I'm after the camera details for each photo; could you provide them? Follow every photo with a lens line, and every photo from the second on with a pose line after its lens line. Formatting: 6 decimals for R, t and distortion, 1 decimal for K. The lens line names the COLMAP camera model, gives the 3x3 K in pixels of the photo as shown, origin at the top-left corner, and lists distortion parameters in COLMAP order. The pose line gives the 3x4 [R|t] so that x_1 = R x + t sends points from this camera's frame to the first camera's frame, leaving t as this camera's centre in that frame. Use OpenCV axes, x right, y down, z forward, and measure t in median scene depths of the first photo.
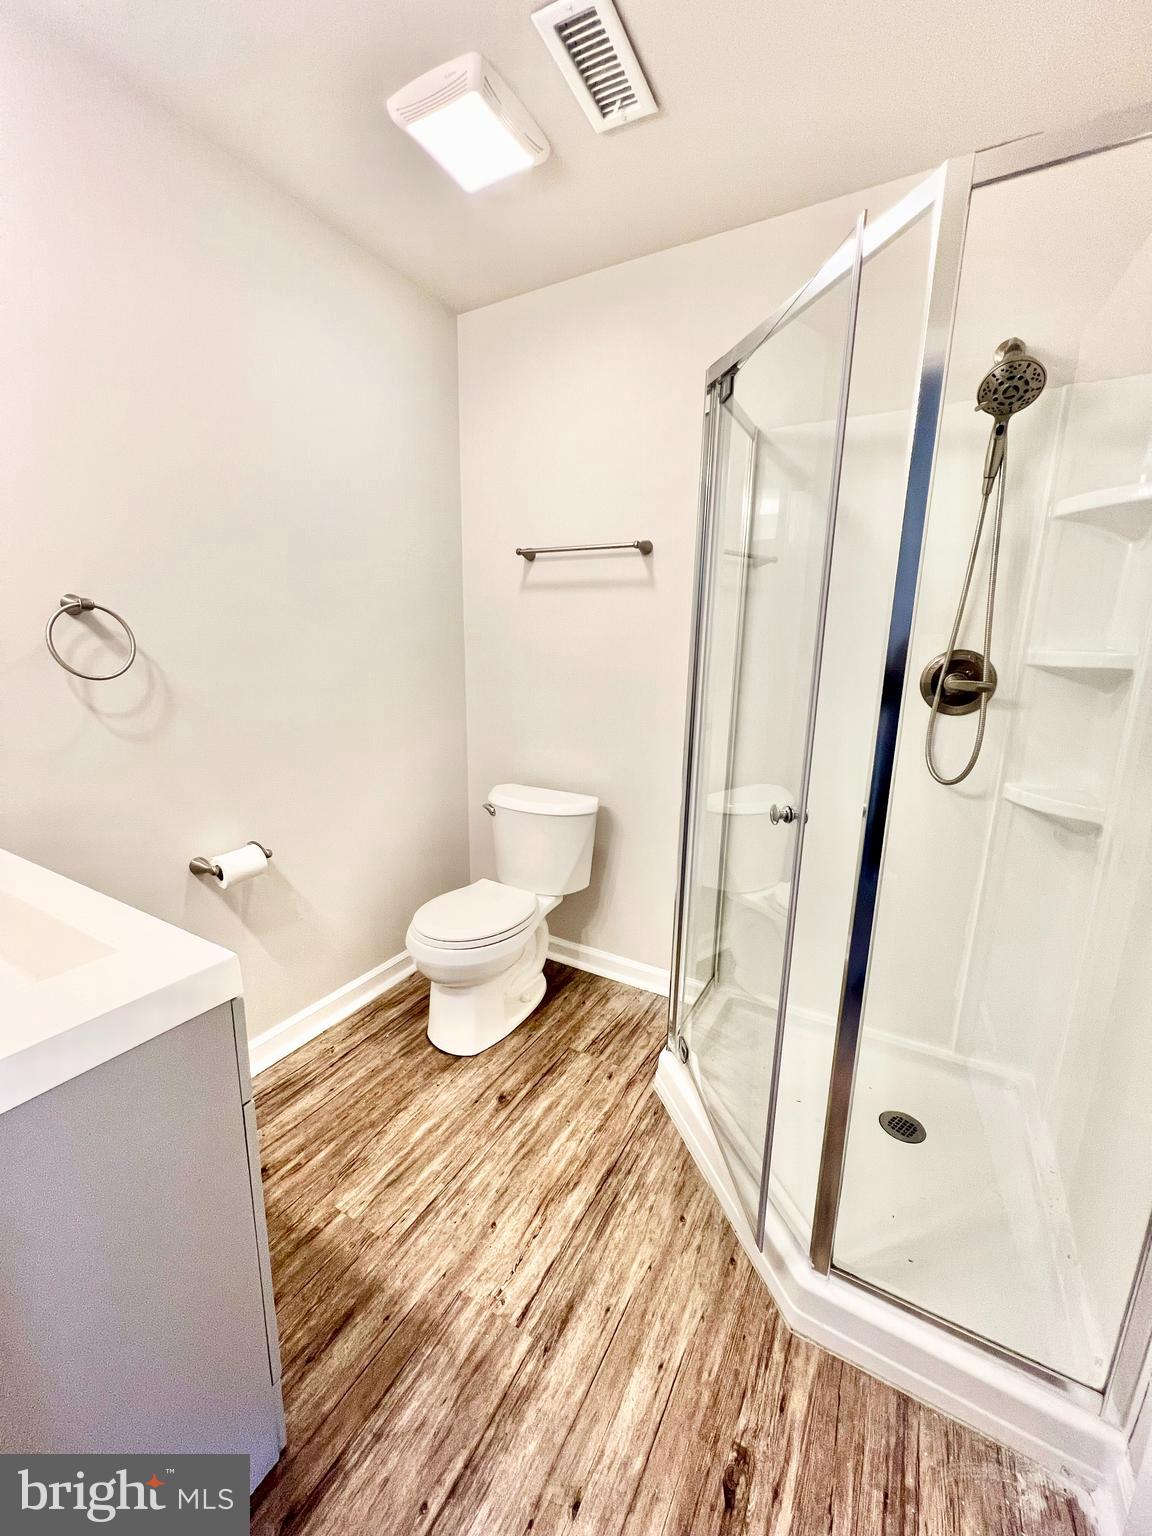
lens RADIAL K [[611.6, 0, 573.1], [0, 611.6, 767.8], [0, 0, 1]] dist [-0.003026, 0.000706]
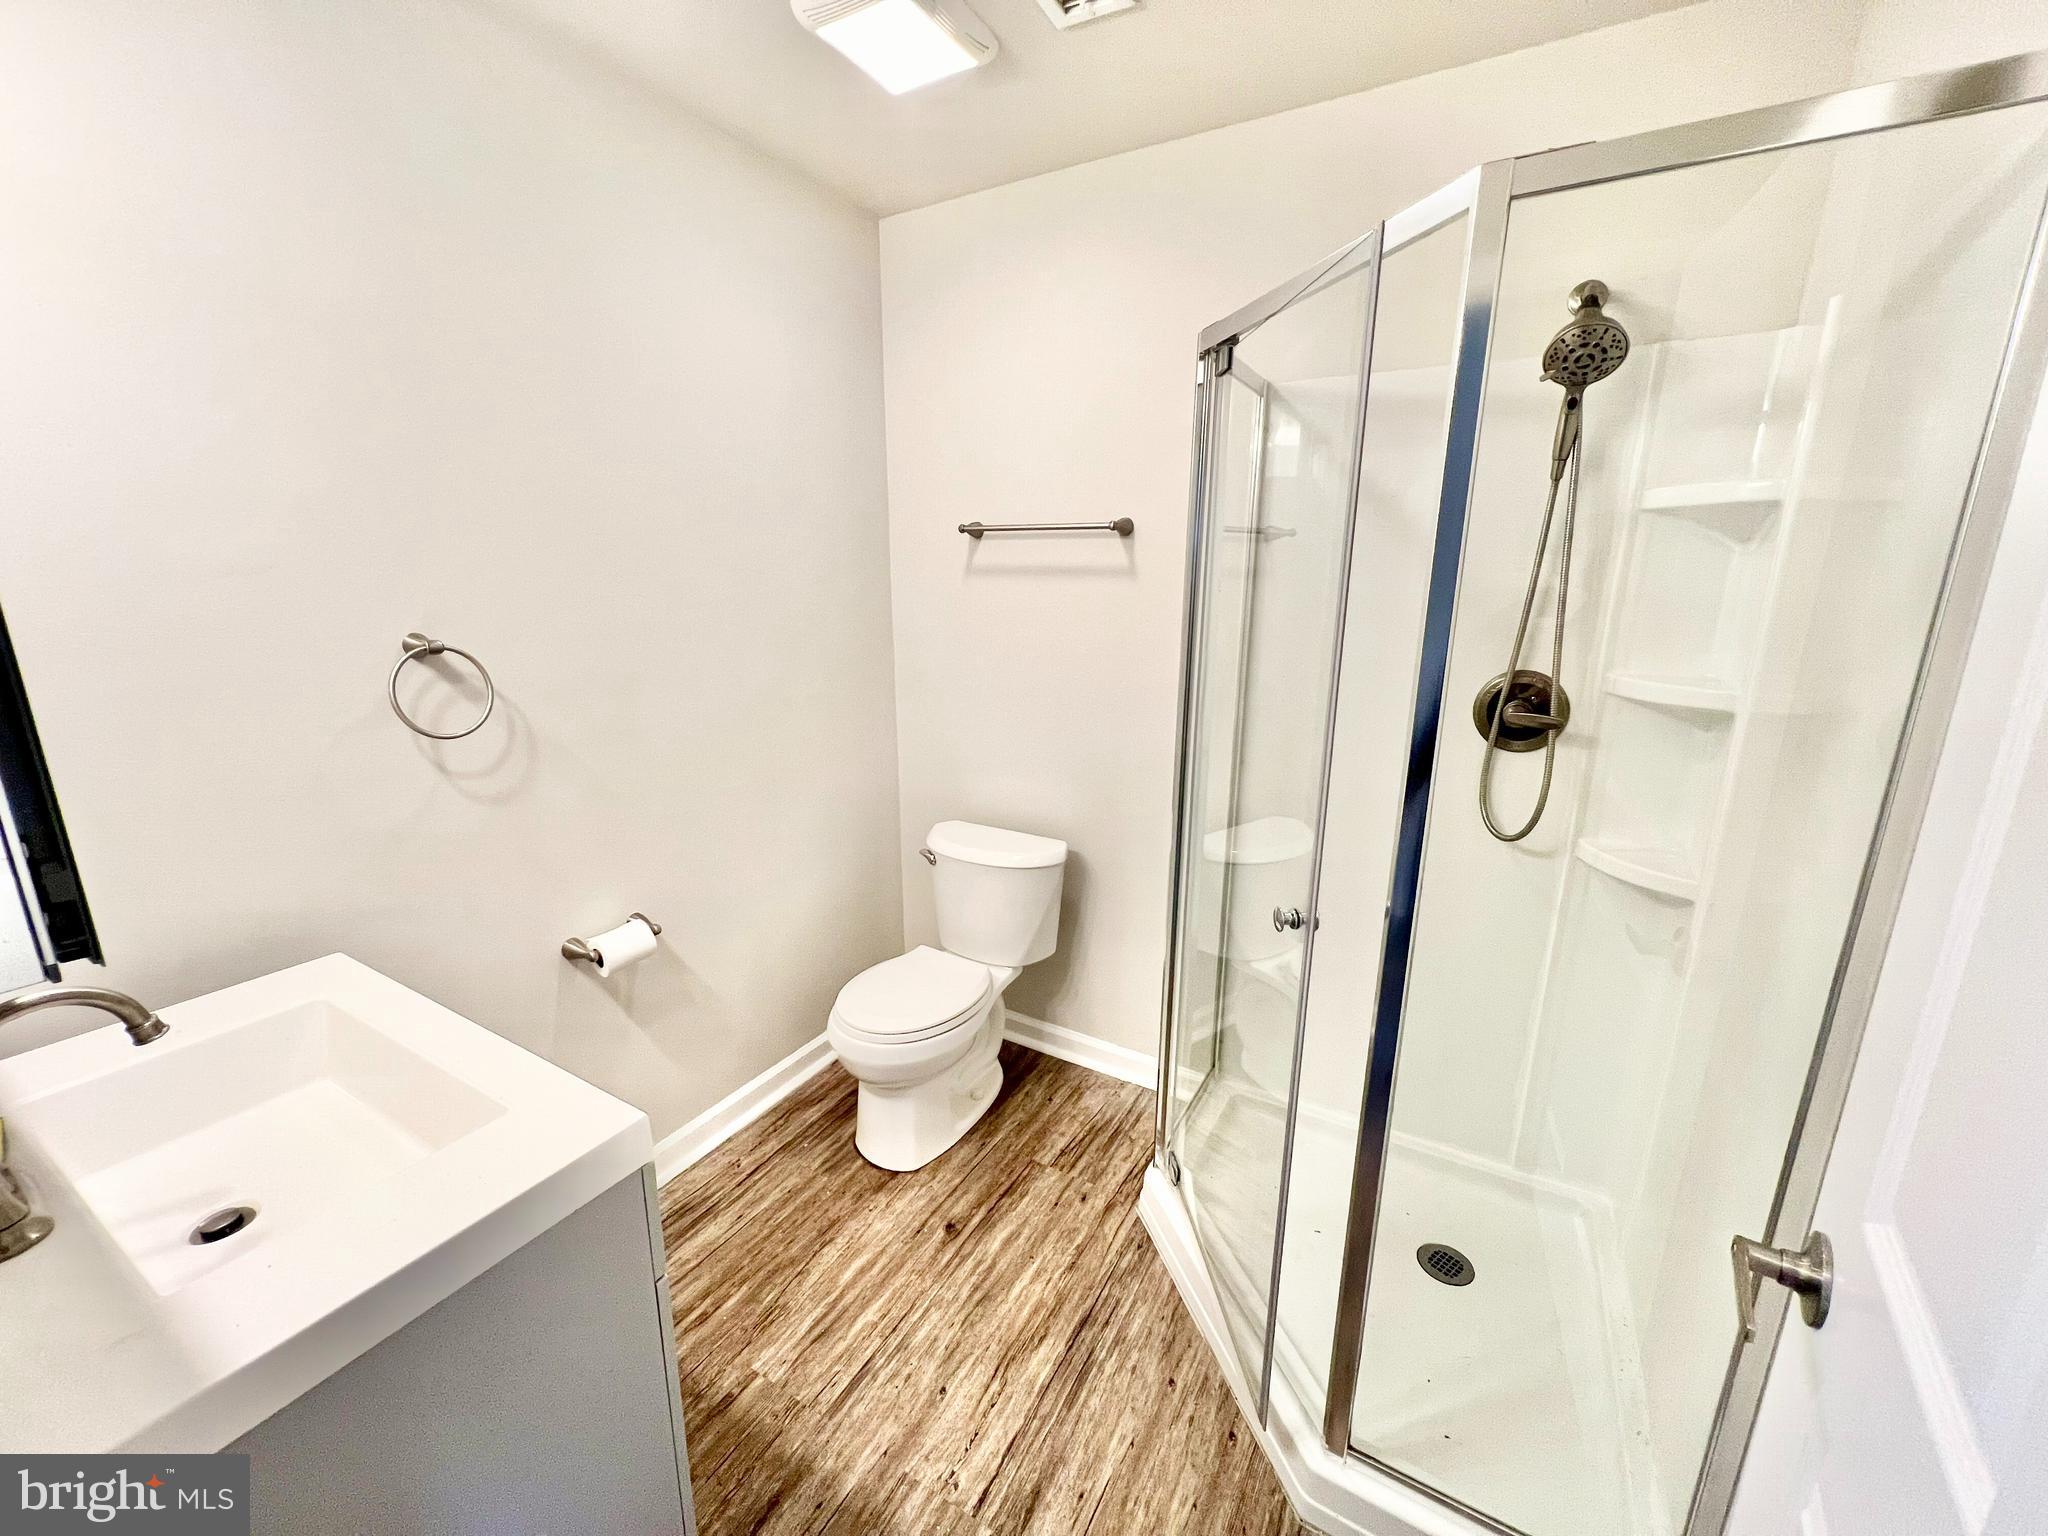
lens RADIAL K [[815.5, 0, 1024.2], [0, 815.5, 767.1], [0, 0, 1]] dist [-0.003026, 0.000706]
pose [[0.999888, -0.008548, -0.012299, 0.000565], [0.008905, 0.999530, 0.029330, -0.121999], [0.012043, -0.029436, 0.999494, -0.073717]]
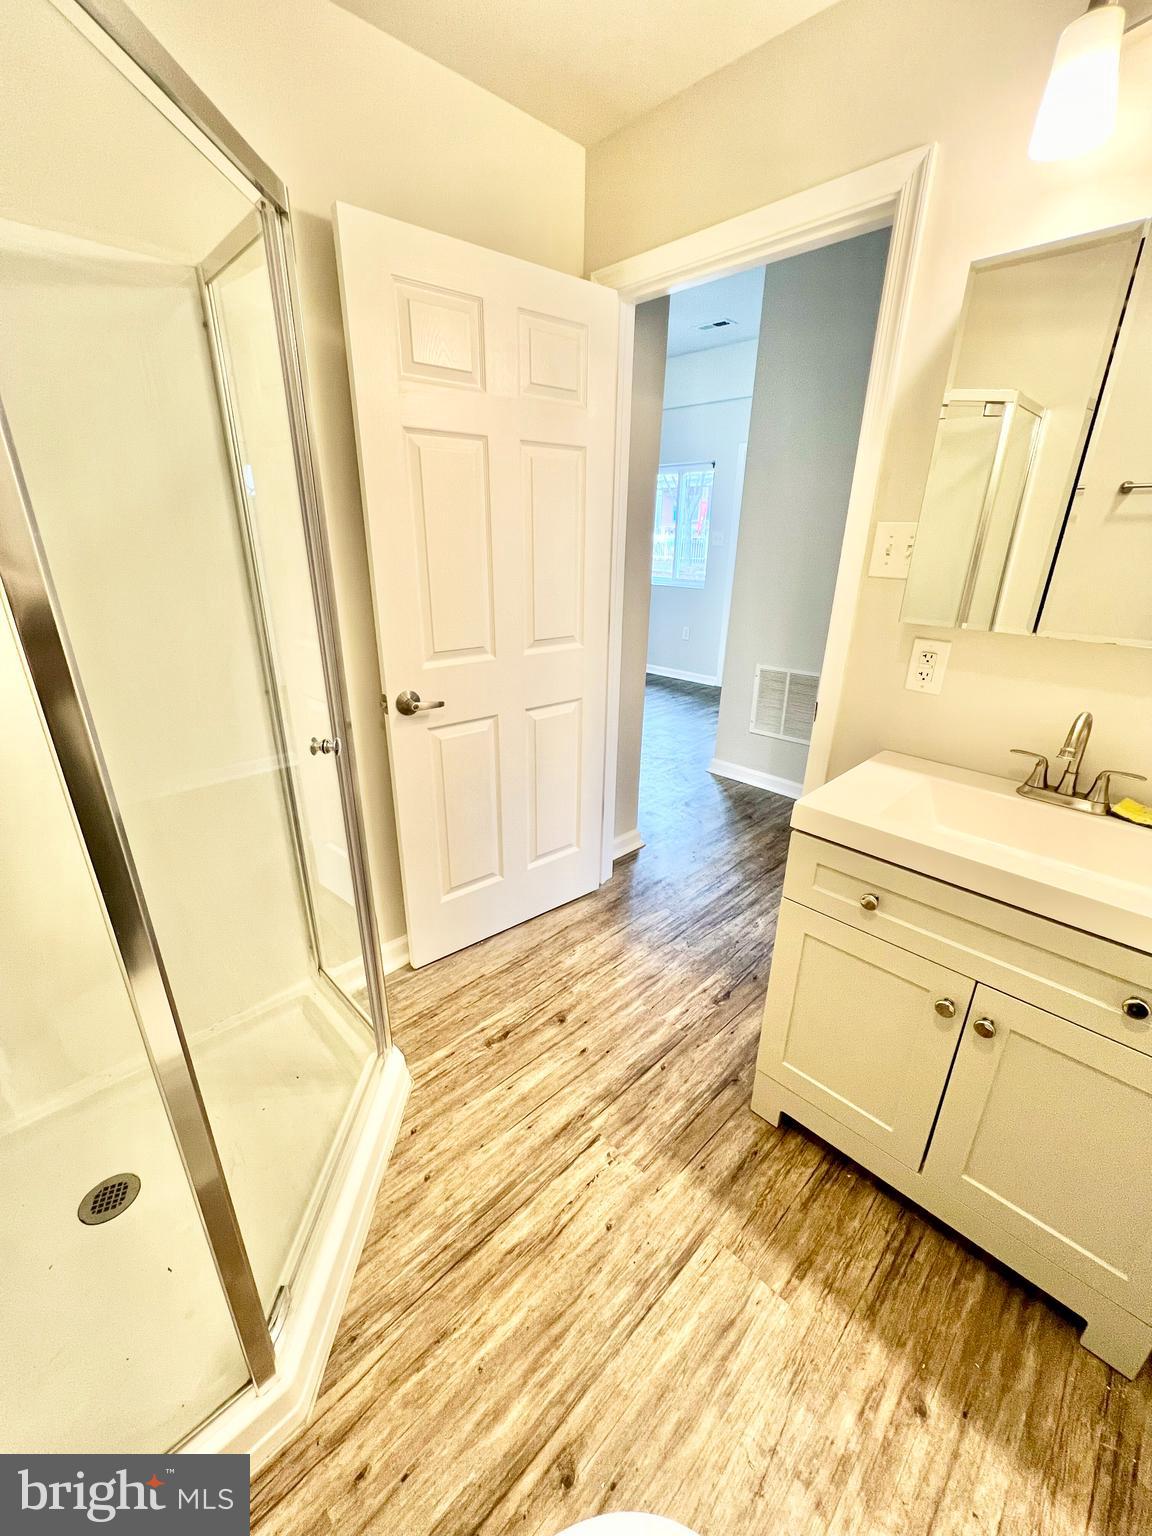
lens RADIAL K [[611.6, 0, 573.0], [0, 611.6, 765.1], [0, 0, 1]] dist [-0.003026, 0.000706]
pose [[-0.958311, -0.129053, 0.254923, -0.218239], [0.031293, 0.839417, 0.542586, -0.371674], [-0.284009, 0.527943, -0.800384, 1.343961]]
